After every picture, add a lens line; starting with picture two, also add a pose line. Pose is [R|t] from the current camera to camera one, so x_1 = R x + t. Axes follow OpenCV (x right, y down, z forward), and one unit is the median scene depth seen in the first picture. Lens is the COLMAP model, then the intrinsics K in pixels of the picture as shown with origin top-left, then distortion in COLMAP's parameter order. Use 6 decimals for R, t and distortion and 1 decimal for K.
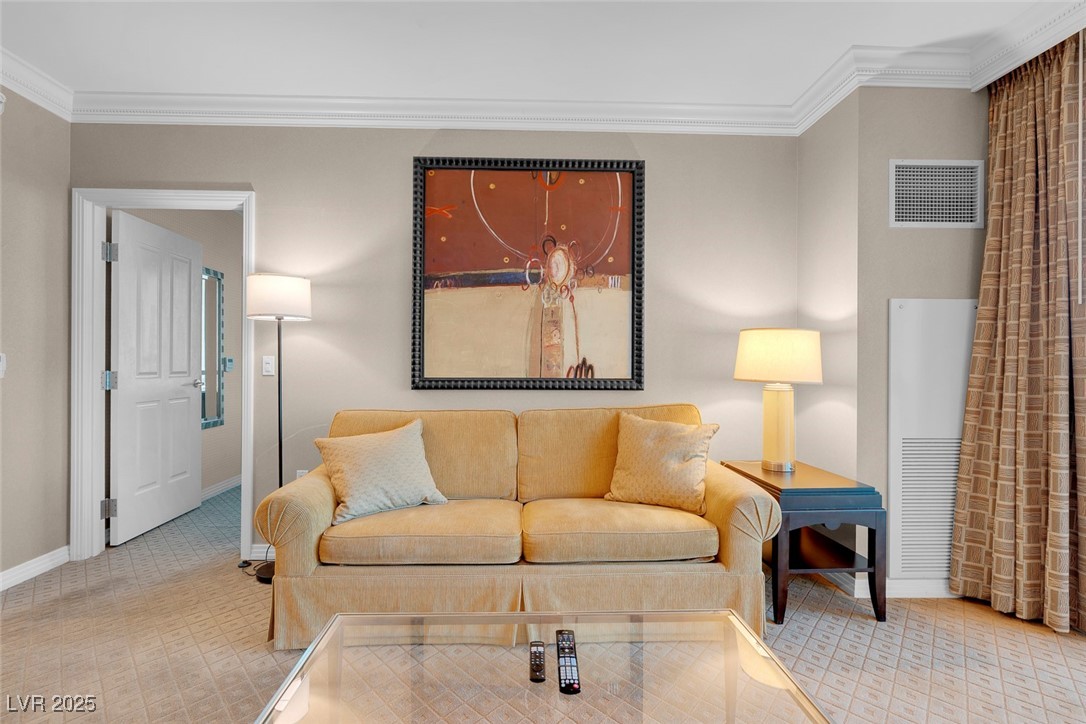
lens RADIAL K [[511.1, 0, 529.6], [0, 511.1, 364.7], [0, 0, 1]] dist [-0.009076, 0.004263]
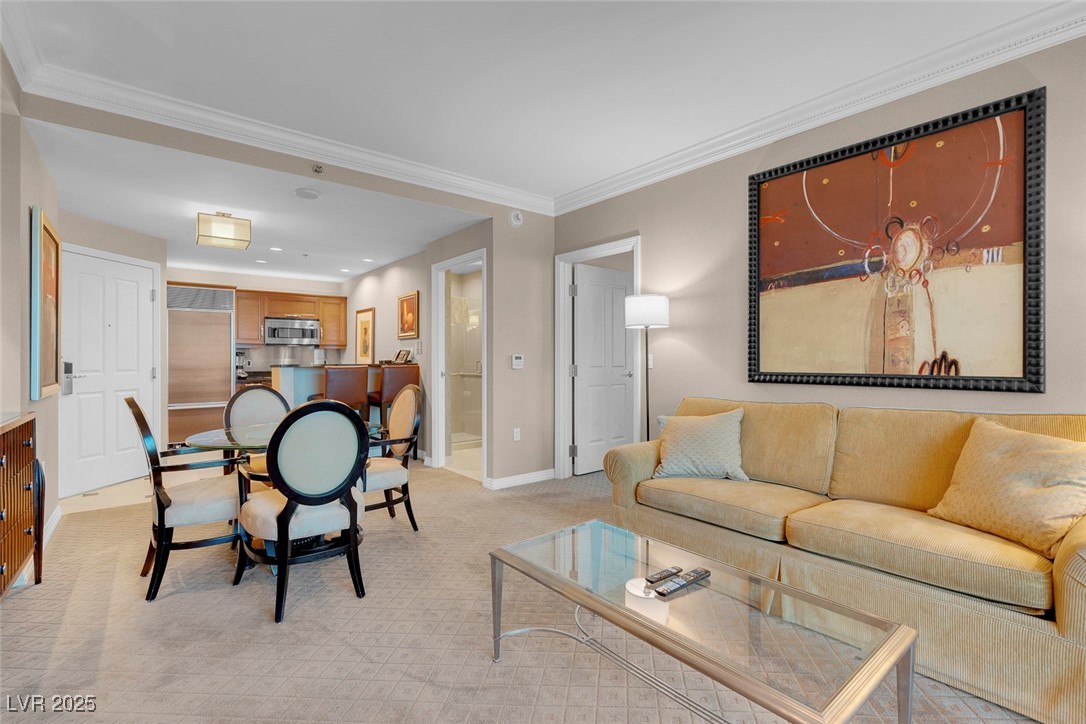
lens RADIAL K [[494.2, 0, 533.0], [0, 494.2, 358.8], [0, 0, 1]] dist [-0.009879, 0.003219]
pose [[0.600320, -0.005919, -0.799738, 0.355268], [0.002164, 0.999981, -0.005777, 0.002109], [0.799757, 0.001737, 0.600321, -0.034607]]
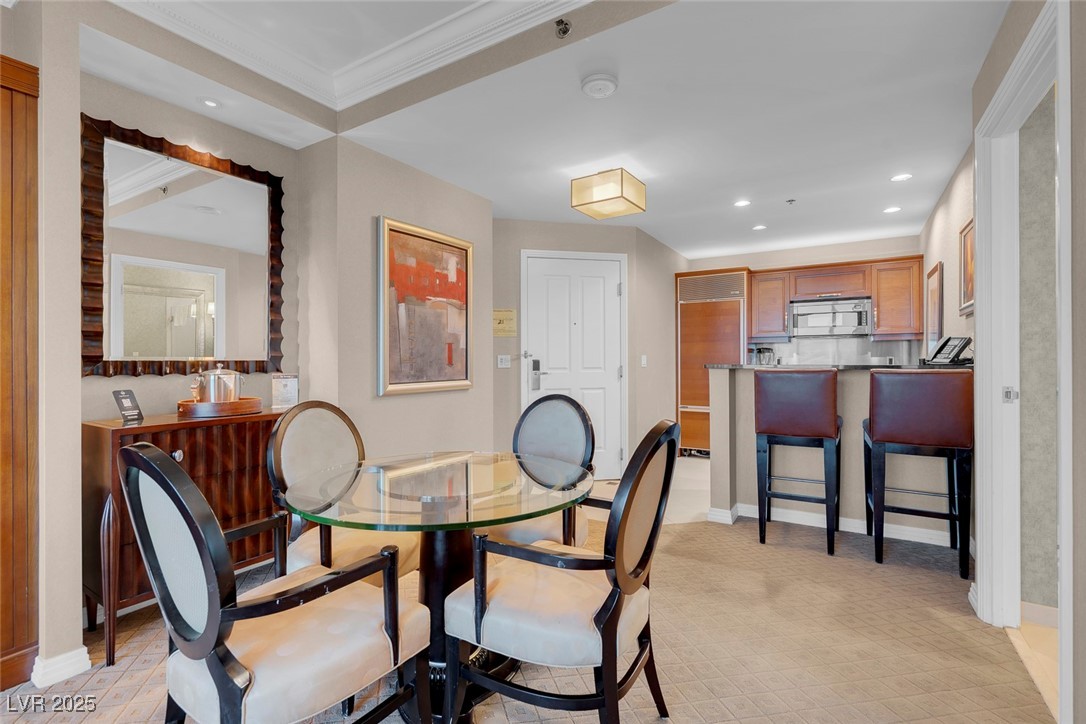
lens RADIAL K [[494.2, 0, 541.4], [0, 494.2, 359.4], [0, 0, 1]] dist [-0.009879, 0.003219]
pose [[-0.556021, -0.000124, -0.831168, -0.301063], [-0.001167, 0.999999, 0.000631, -0.001220], [0.831167, 0.001320, -0.556021, 0.603072]]
